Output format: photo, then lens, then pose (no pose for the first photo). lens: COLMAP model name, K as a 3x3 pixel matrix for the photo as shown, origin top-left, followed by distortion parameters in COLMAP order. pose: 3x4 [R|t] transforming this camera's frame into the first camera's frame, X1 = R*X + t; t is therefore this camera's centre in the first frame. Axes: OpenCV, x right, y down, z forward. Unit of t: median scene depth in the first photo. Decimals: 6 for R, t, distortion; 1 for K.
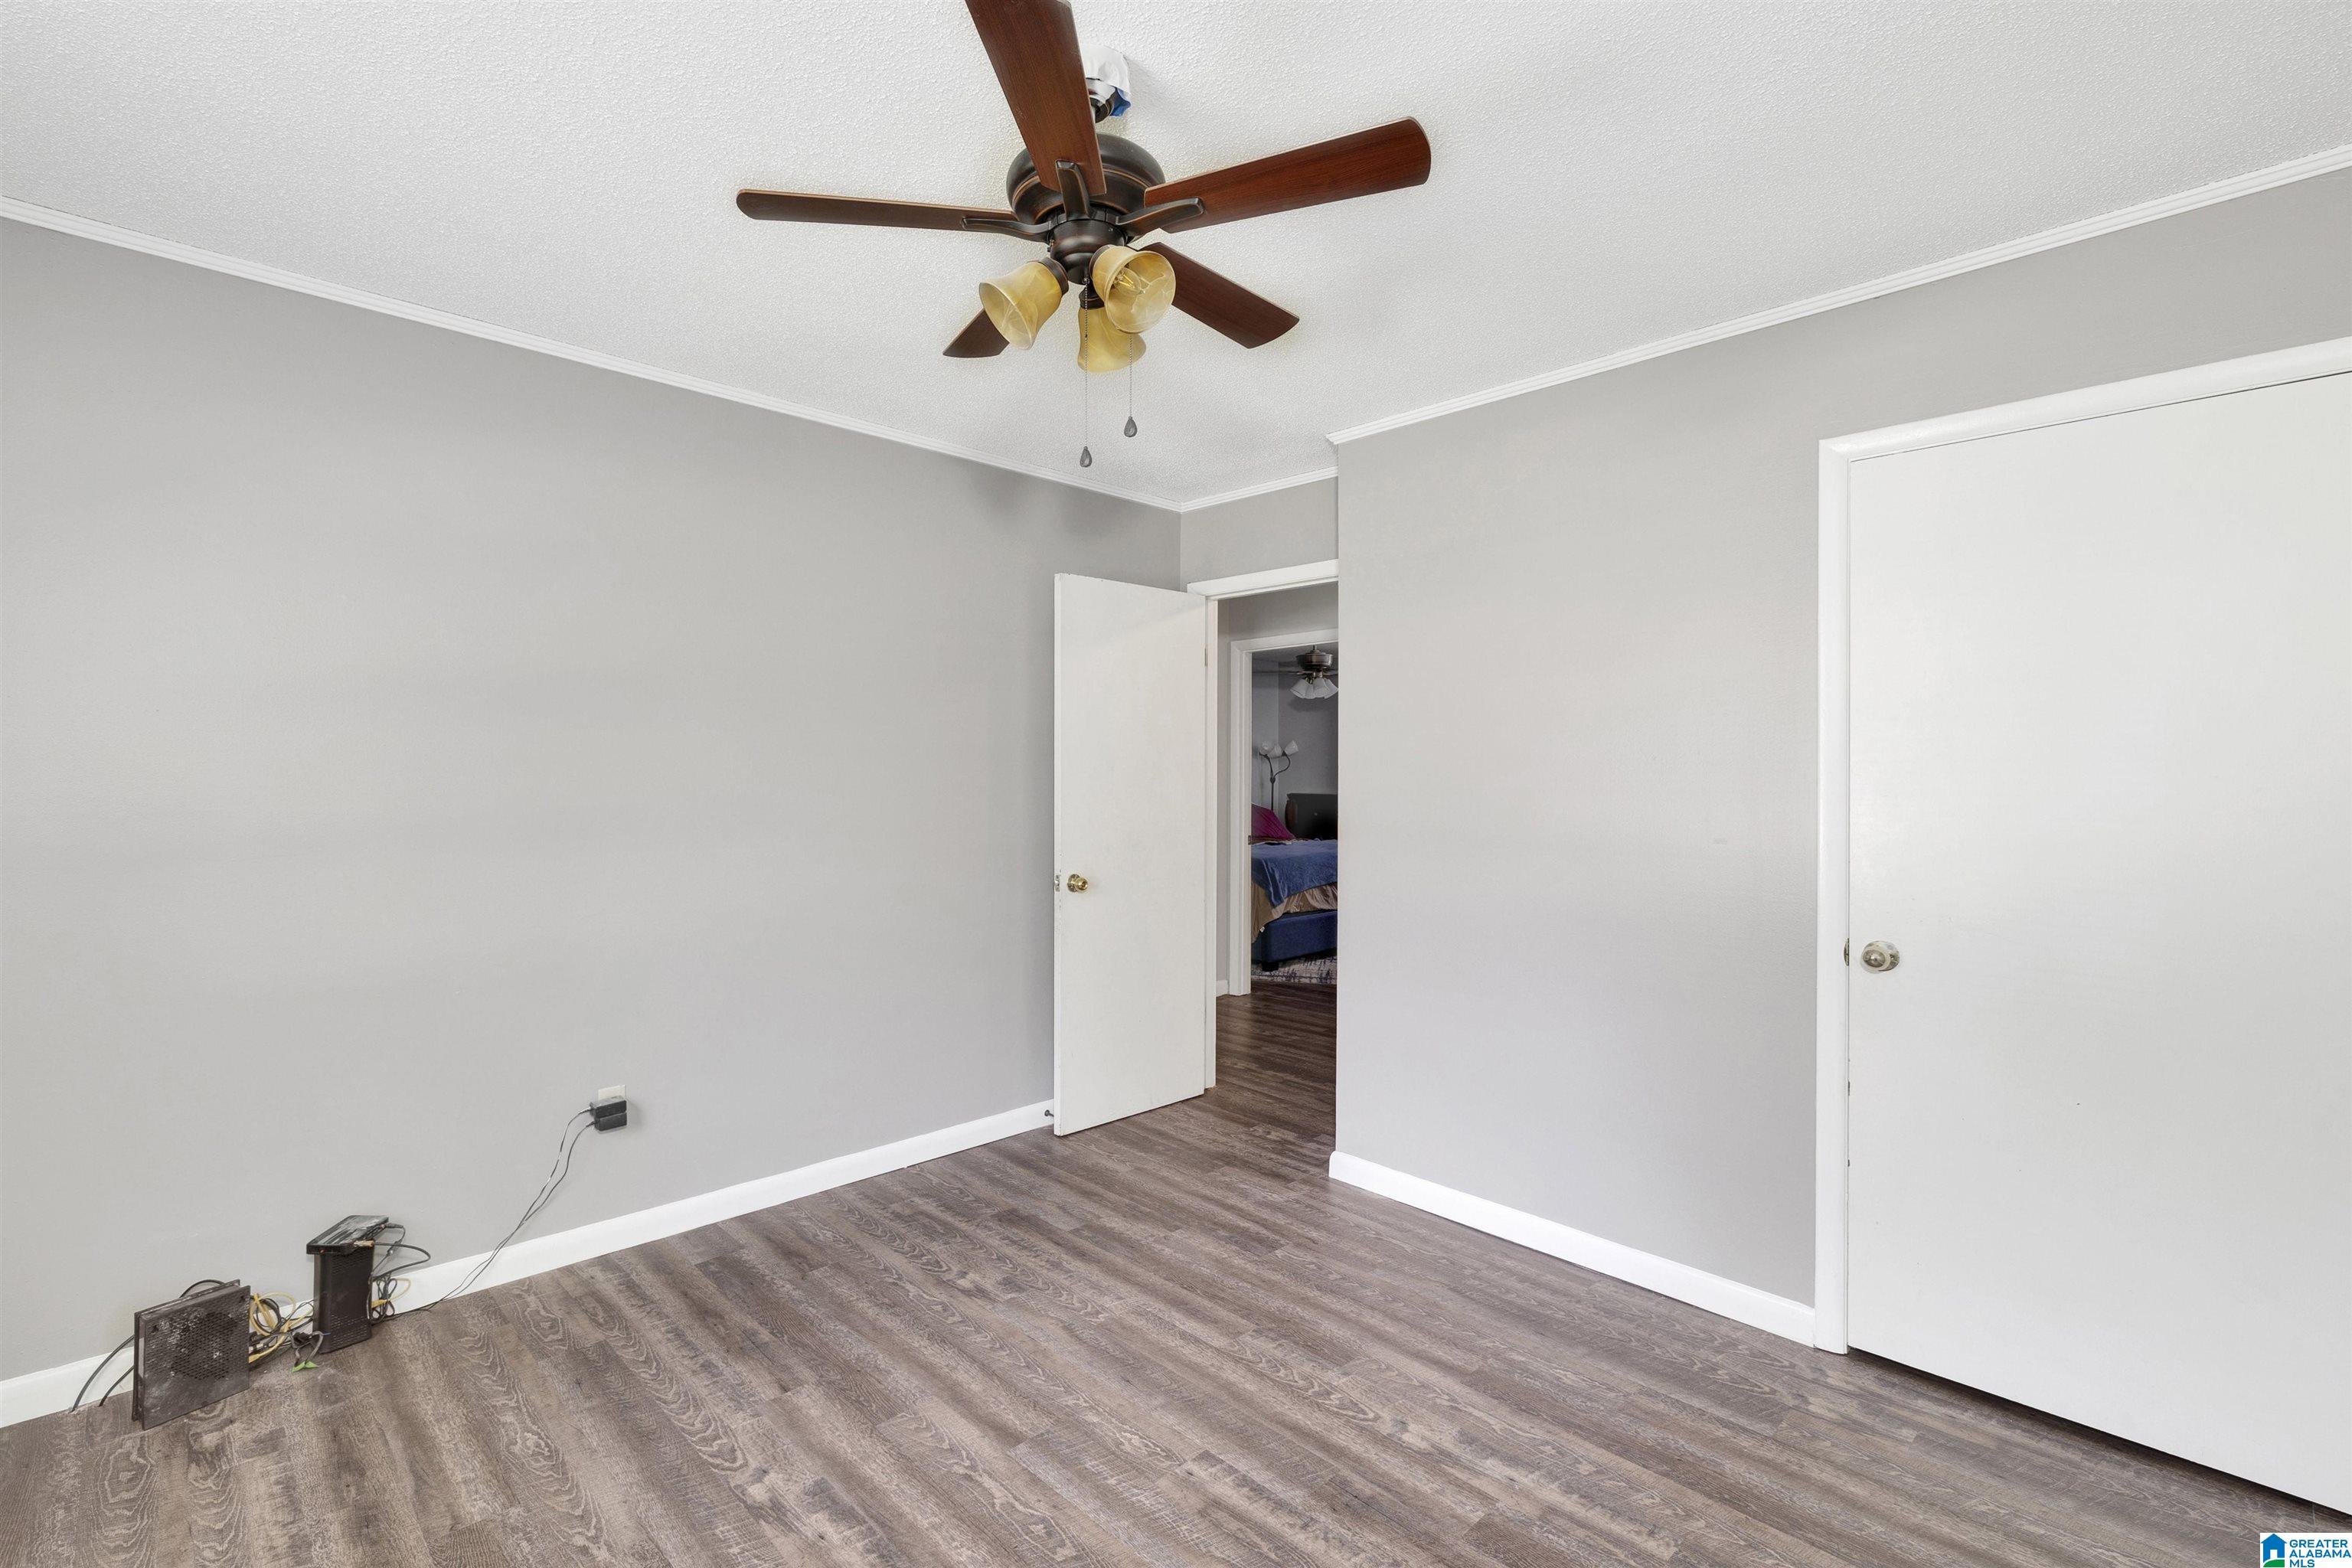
lens RADIAL K [[1038.6, 0, 1176.0], [0, 1038.6, 784.0], [0, 0, 1]] dist [0.000467, 0.000055]
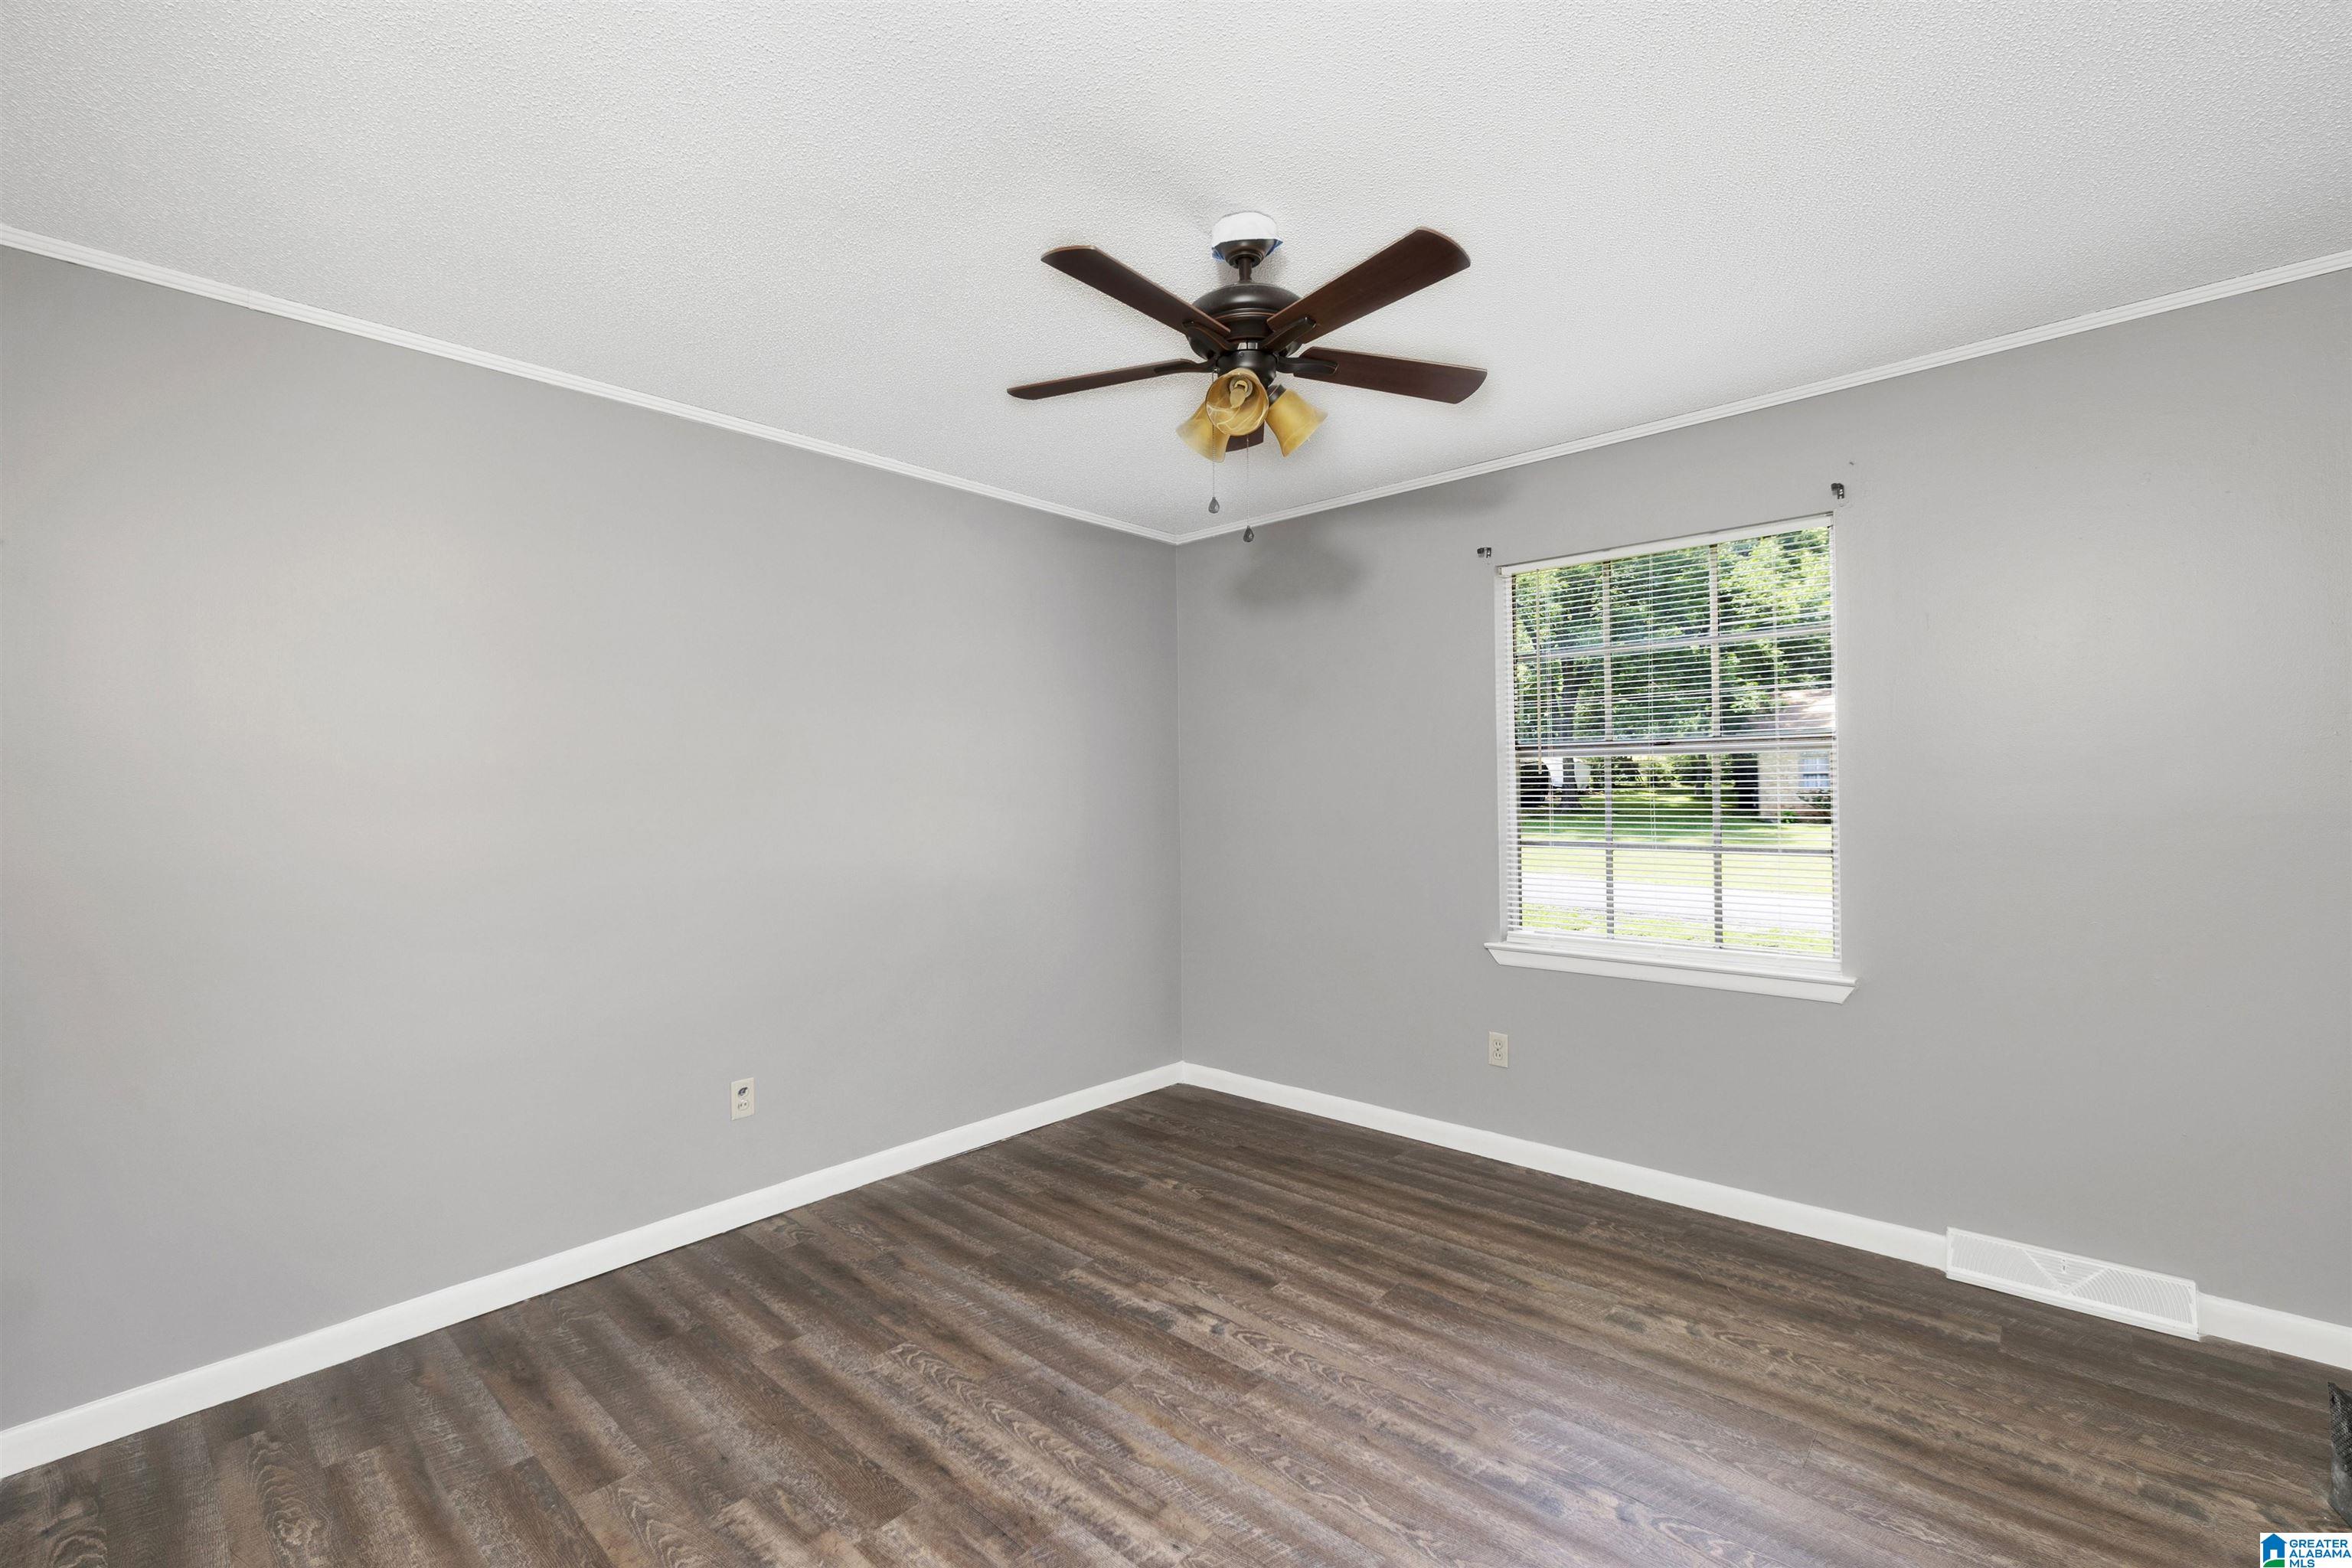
lens RADIAL K [[1038.6, 0, 1176.0], [0, 1038.6, 784.0], [0, 0, 1]] dist [0.000467, 0.000055]
pose [[-0.999440, 0.007565, -0.032599, 0.039899], [0.007507, 0.999970, 0.001904, -0.014650], [0.032612, 0.001658, -0.999467, 2.008381]]
